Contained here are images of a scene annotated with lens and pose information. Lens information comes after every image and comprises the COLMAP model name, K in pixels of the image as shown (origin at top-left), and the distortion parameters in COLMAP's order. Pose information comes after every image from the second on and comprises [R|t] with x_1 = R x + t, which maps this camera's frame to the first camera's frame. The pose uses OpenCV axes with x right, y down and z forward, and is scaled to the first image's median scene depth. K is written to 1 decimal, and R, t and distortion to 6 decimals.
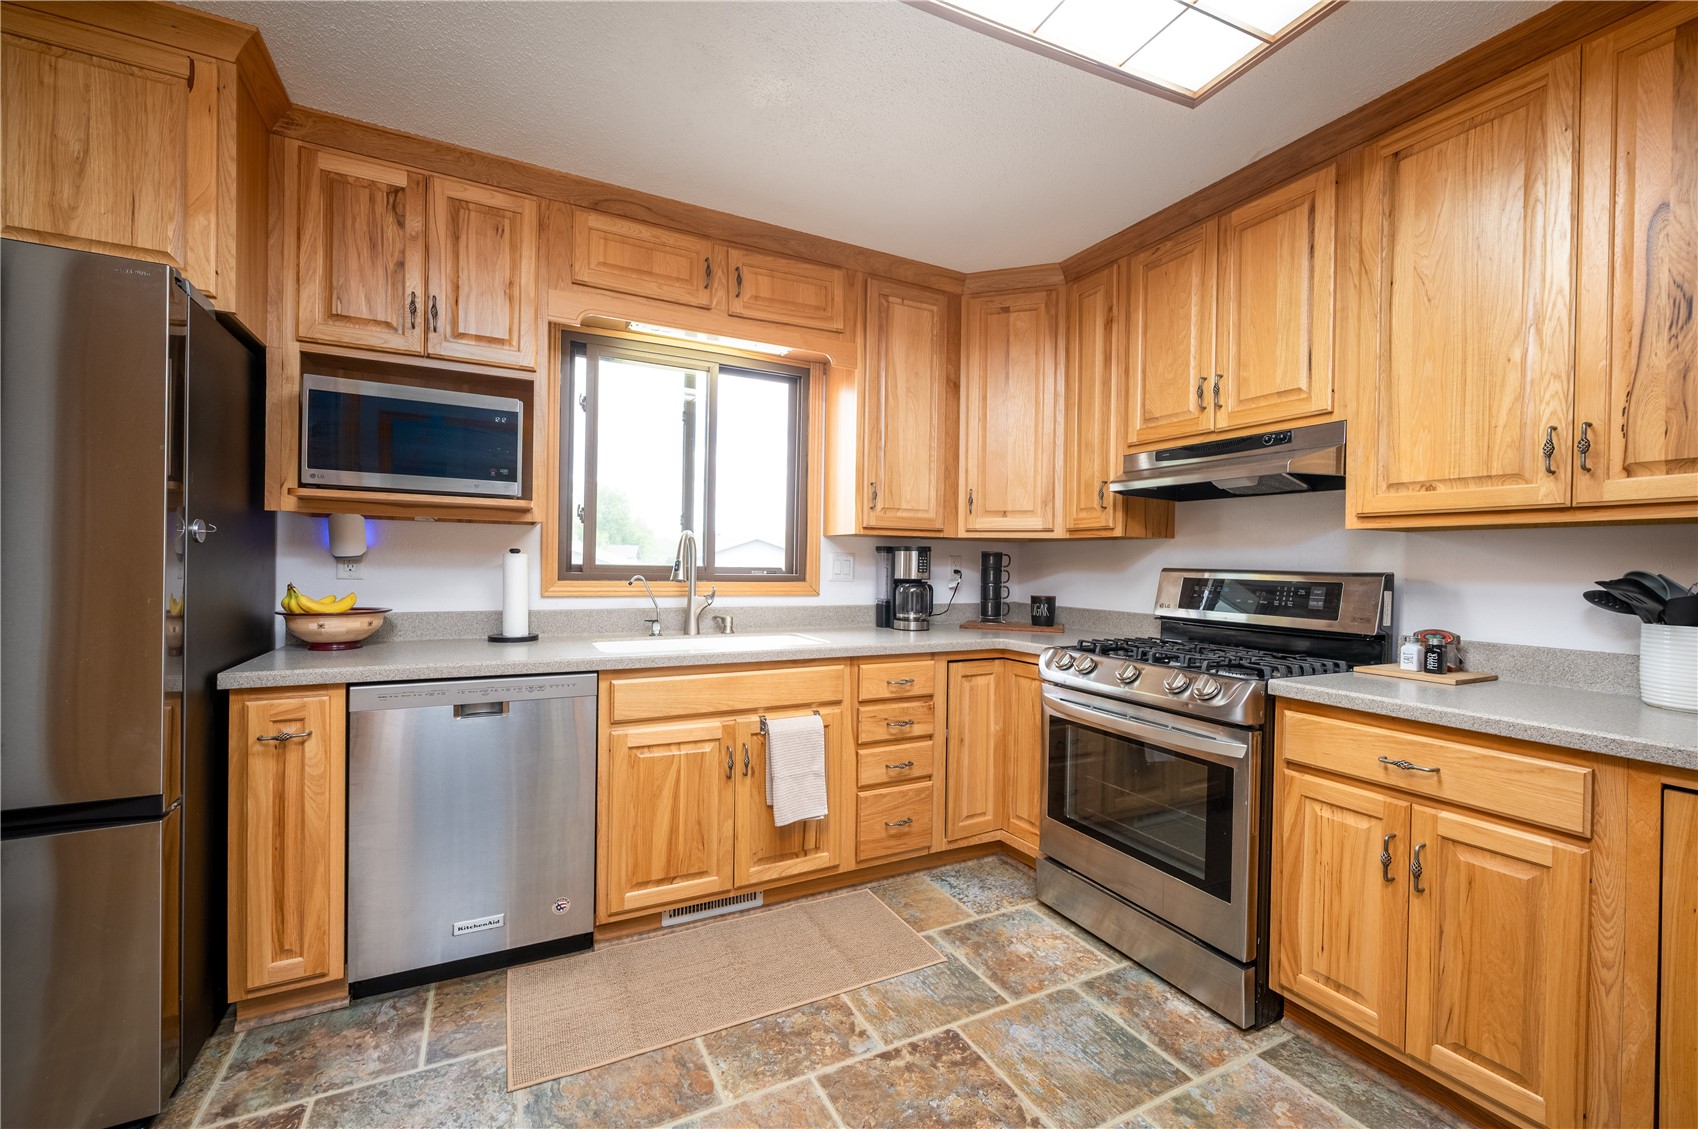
lens RADIAL K [[692.5, 0, 858.4], [0, 692.5, 566.7], [0, 0, 1]] dist [-0.001504, 0.000162]
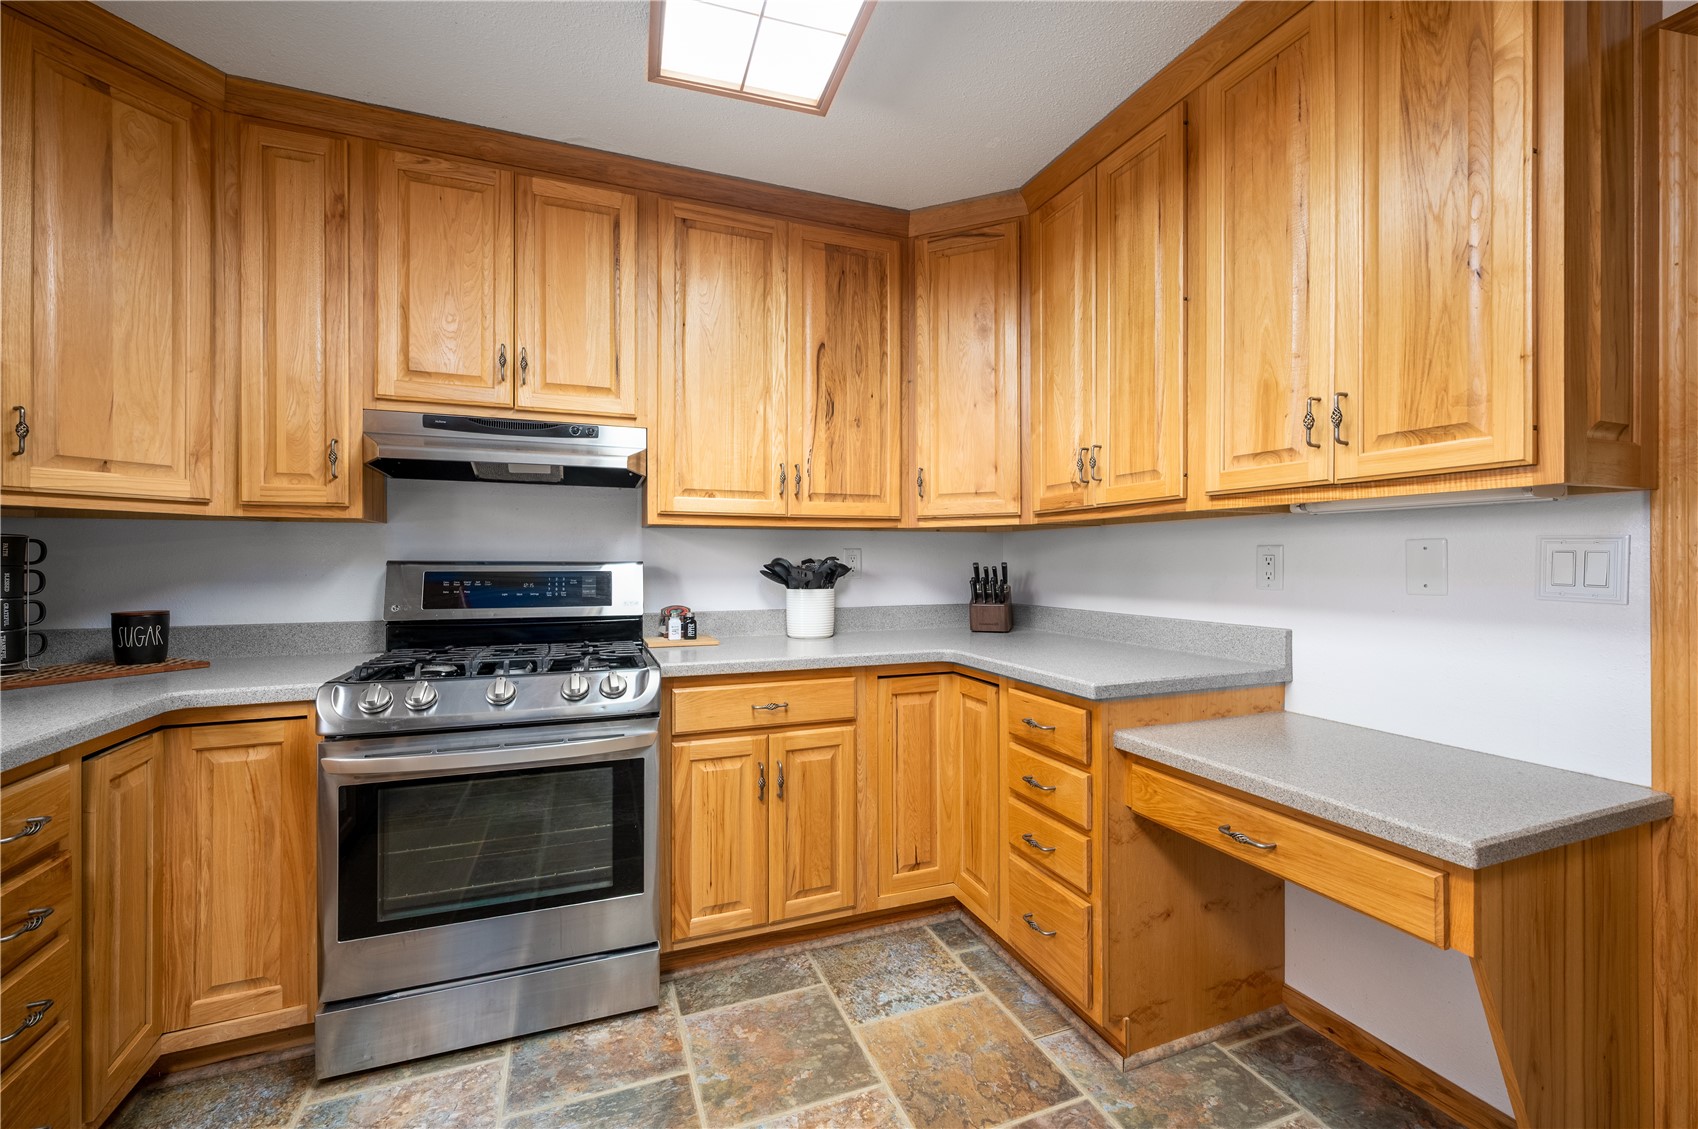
lens RADIAL K [[692.5, 0, 836.3], [0, 692.5, 559.5], [0, 0, 1]] dist [-0.001504, 0.000162]
pose [[0.115202, -0.015095, 0.993227, -0.350648], [0.006973, 0.999872, 0.014387, -0.008913], [-0.993318, 0.005268, 0.115292, 0.498959]]
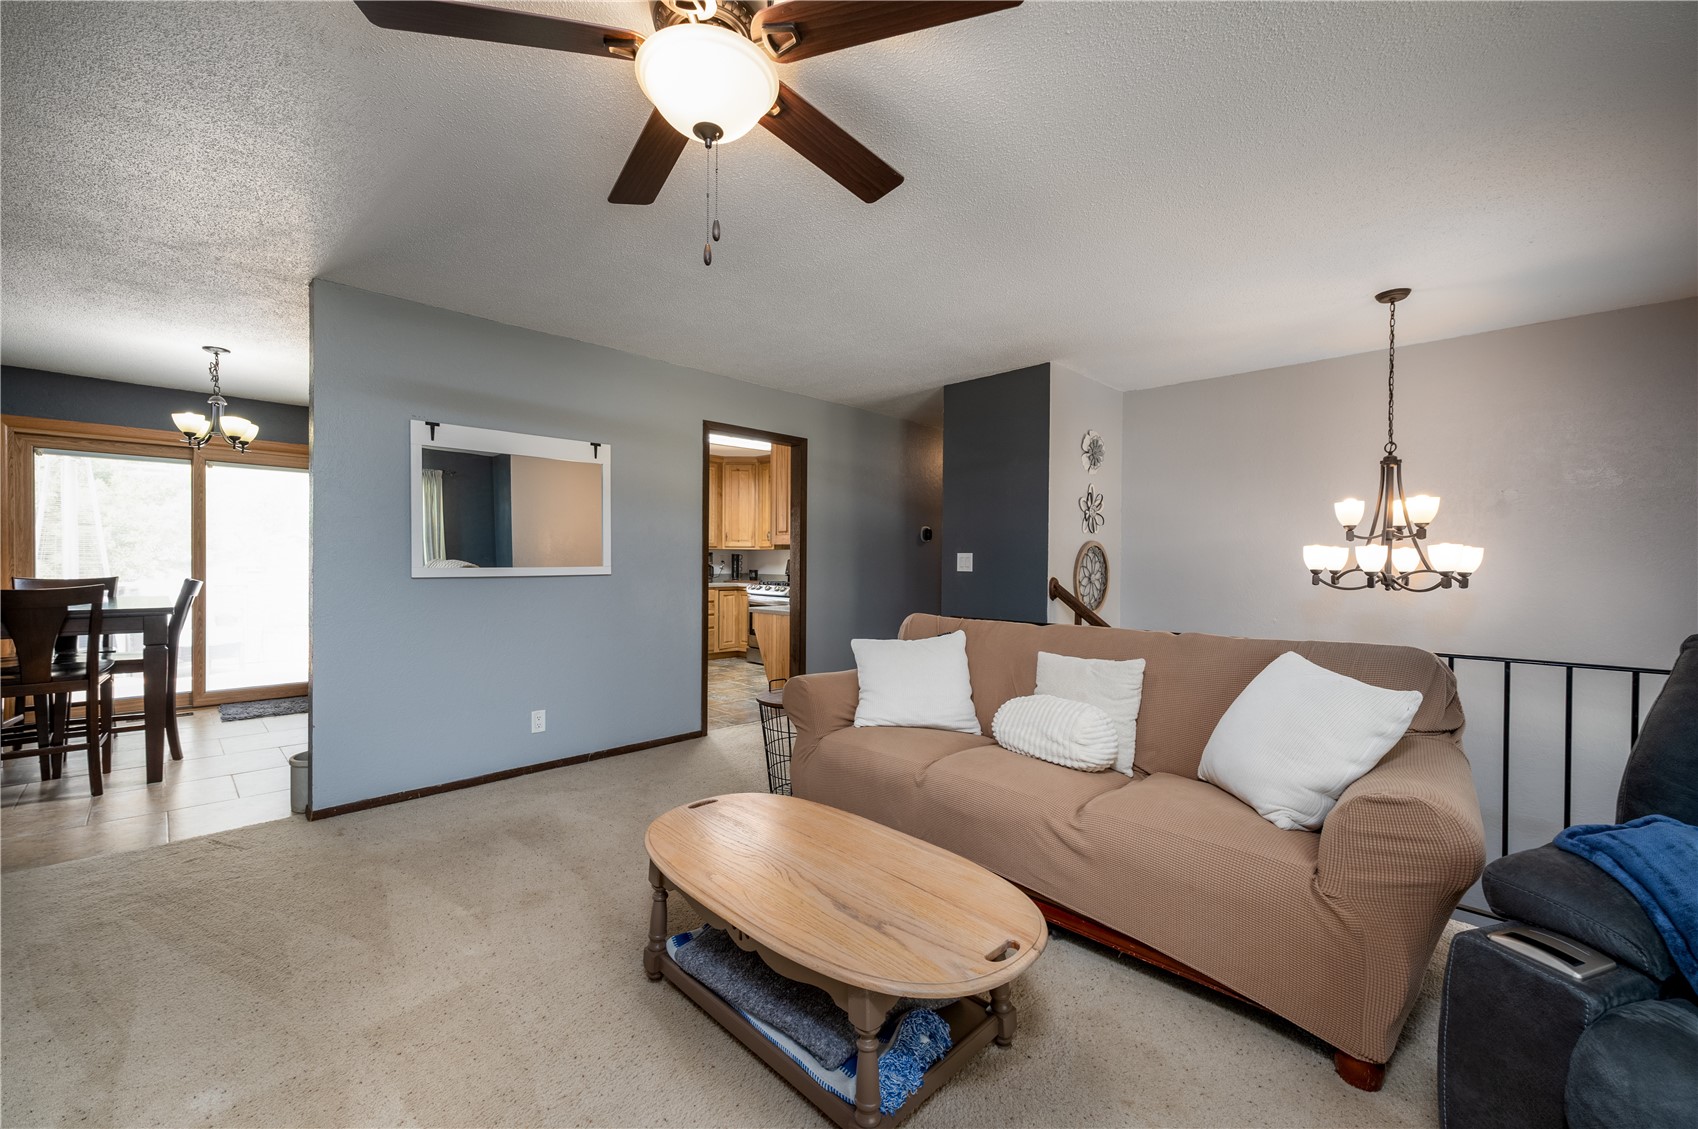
lens RADIAL K [[692.5, 0, 844.8], [0, 692.5, 560.1], [0, 0, 1]] dist [-0.001504, 0.000162]
pose [[0.955458, -0.009621, 0.294971, -0.290176], [0.009277, 0.999954, 0.002564, -0.000332], [-0.294982, 0.000287, 0.955503, -2.524460]]
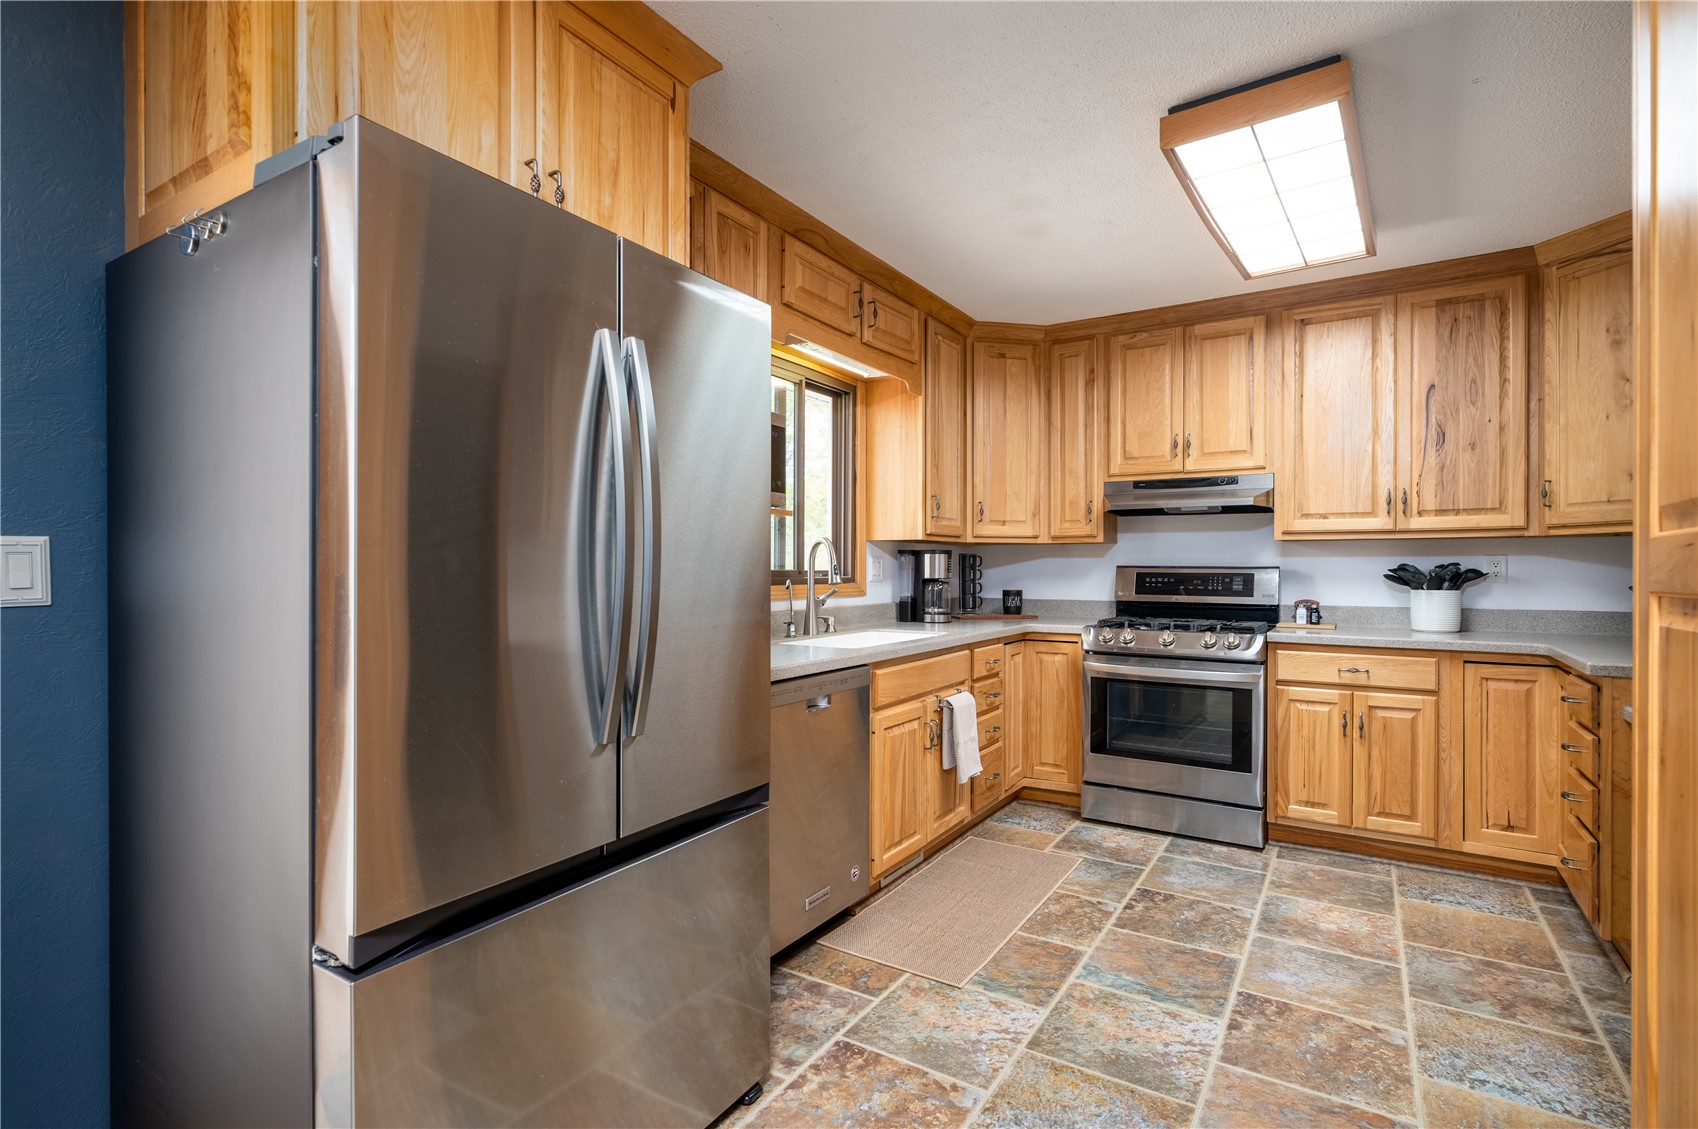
lens RADIAL K [[805.7, 0, 856.6], [0, 805.7, 569.1], [0, 0, 1]] dist [-0.001932, 0.001884]
pose [[0.860079, -0.017166, 0.509872, -0.991962], [0.015239, 0.999852, 0.007956, -0.014277], [-0.509933, 0.000927, 0.860214, -0.117842]]
